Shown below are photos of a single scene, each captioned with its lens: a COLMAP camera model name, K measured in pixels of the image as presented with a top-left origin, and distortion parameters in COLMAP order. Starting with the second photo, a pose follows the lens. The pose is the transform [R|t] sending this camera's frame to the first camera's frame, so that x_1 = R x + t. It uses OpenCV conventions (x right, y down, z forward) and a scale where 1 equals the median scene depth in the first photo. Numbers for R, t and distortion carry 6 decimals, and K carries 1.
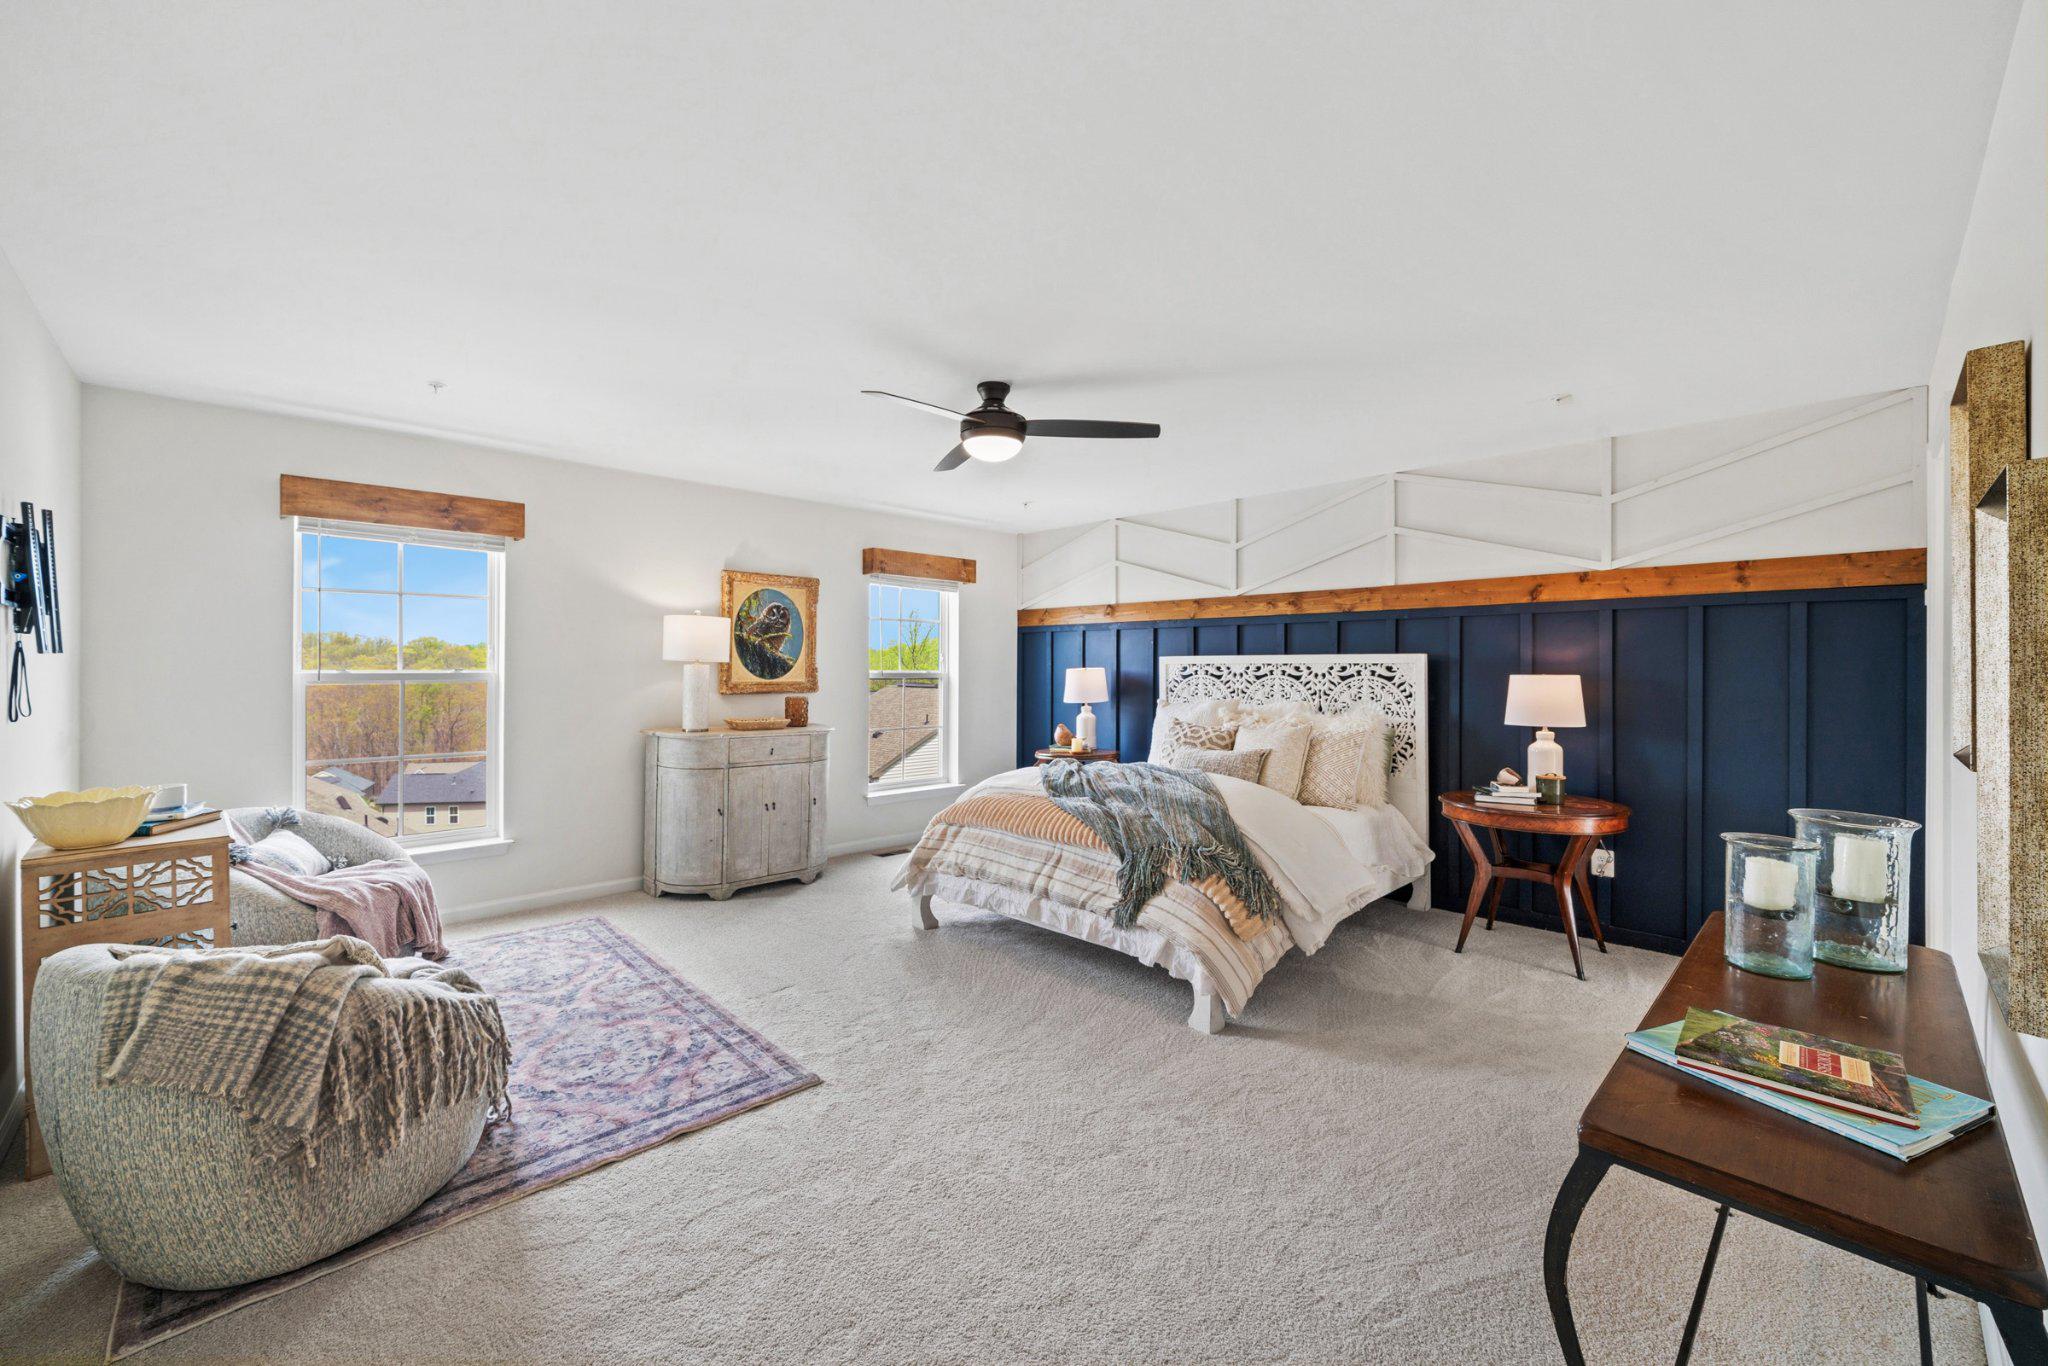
lens RADIAL K [[817.3, 0, 1017.4], [0, 817.3, 667.9], [0, 0, 1]] dist [0.001799, -0.000040]
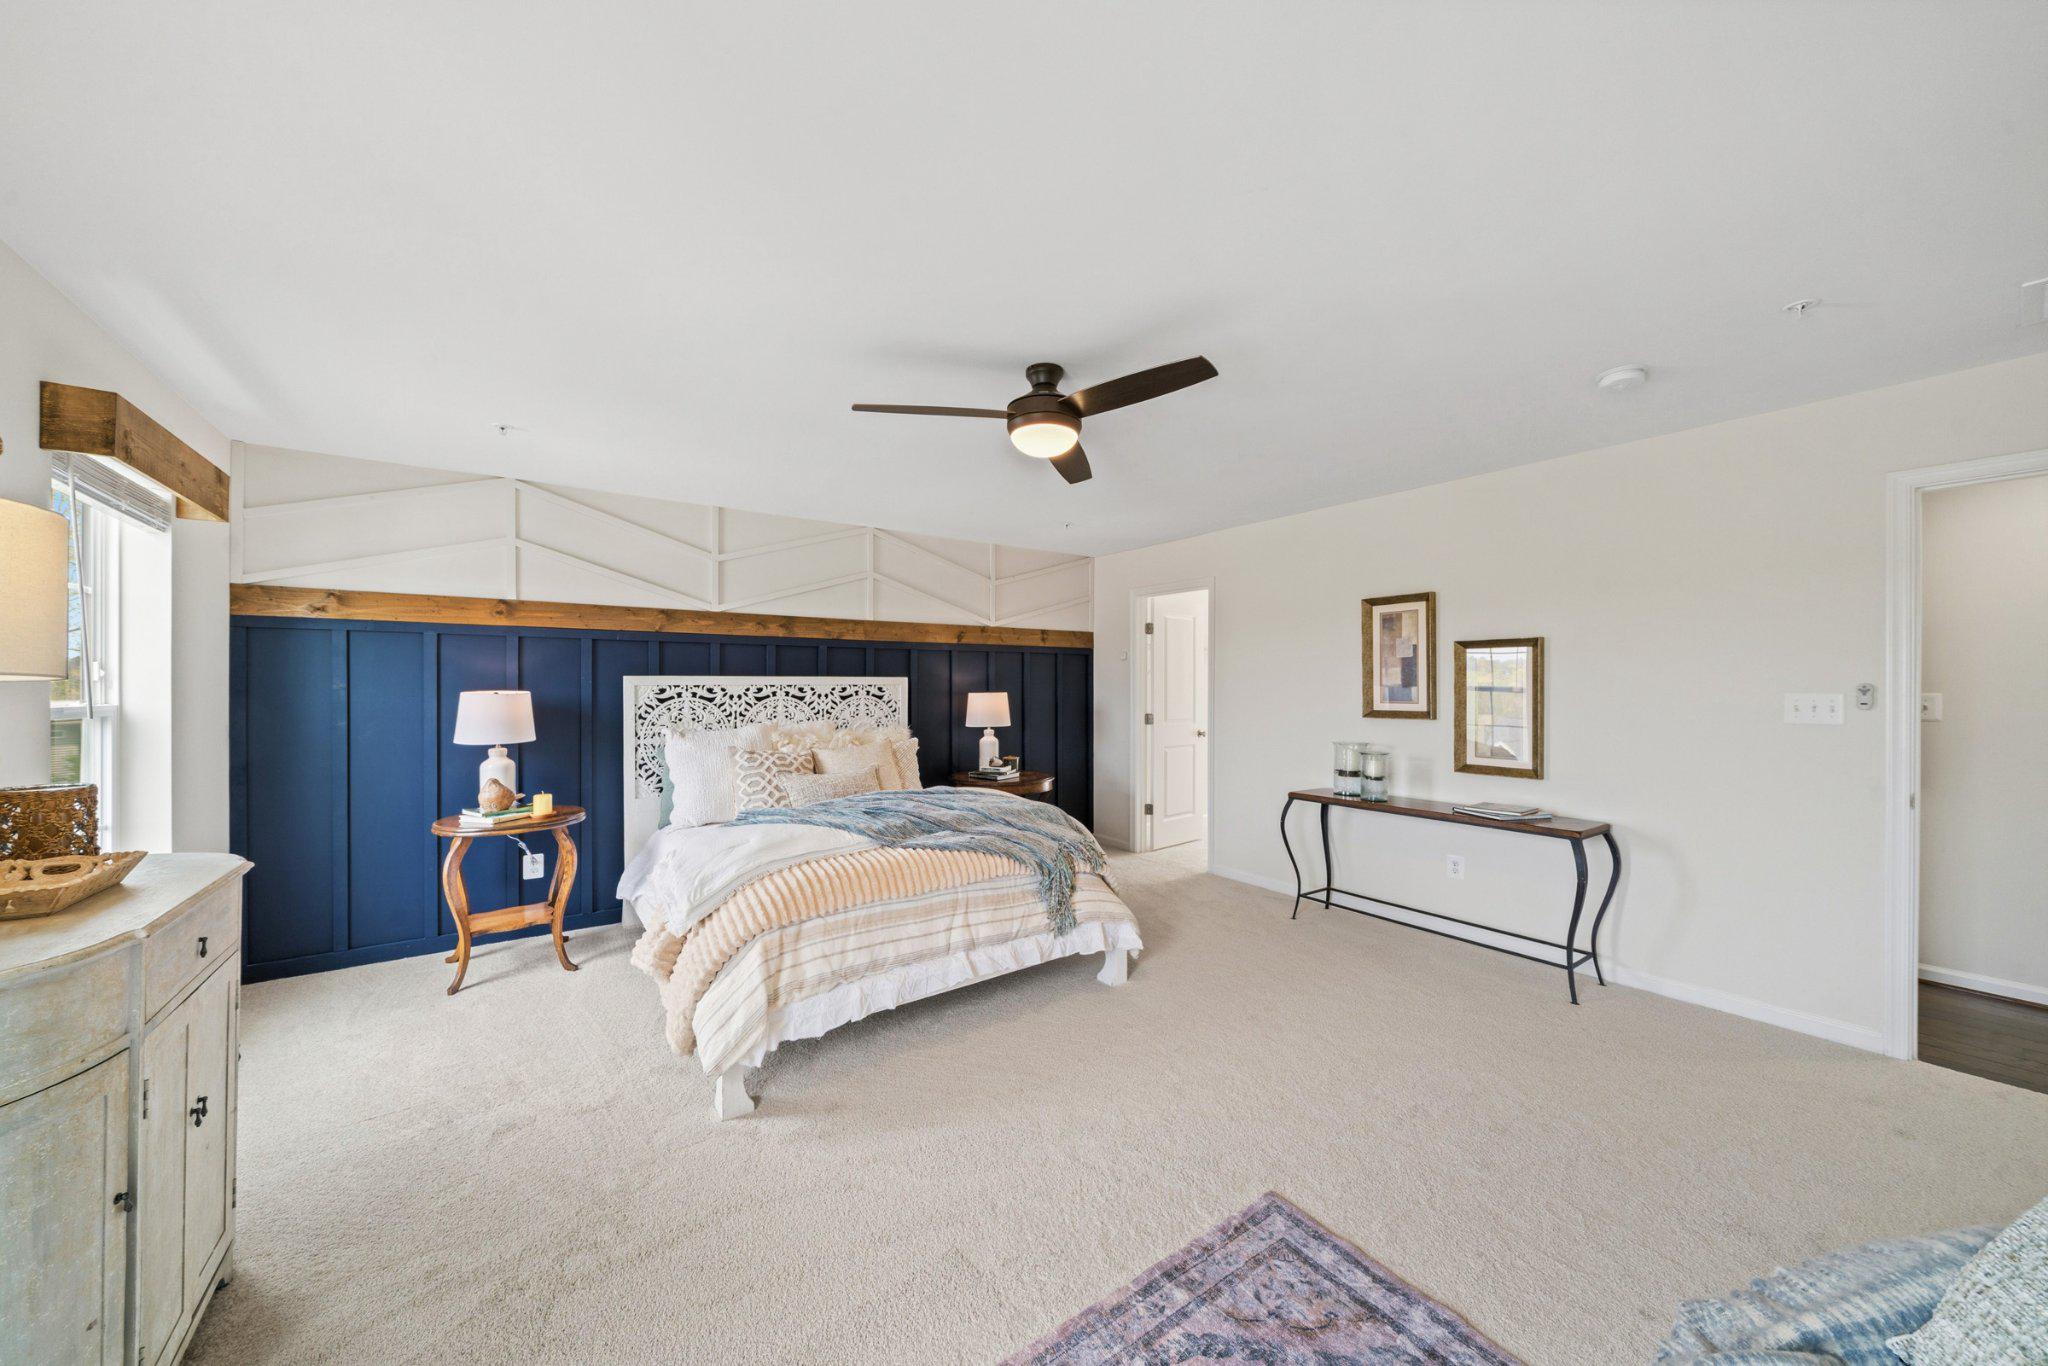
lens RADIAL K [[701.8, 0, 1023.7], [0, 701.8, 685.8], [0, 0, 1]] dist [-0.006134, -0.000162]
pose [[0.157019, 0.000645, 0.987595, -0.519517], [0.004741, 0.999988, -0.001407, -0.001633], [-0.987584, 0.004903, 0.157014, 0.606687]]
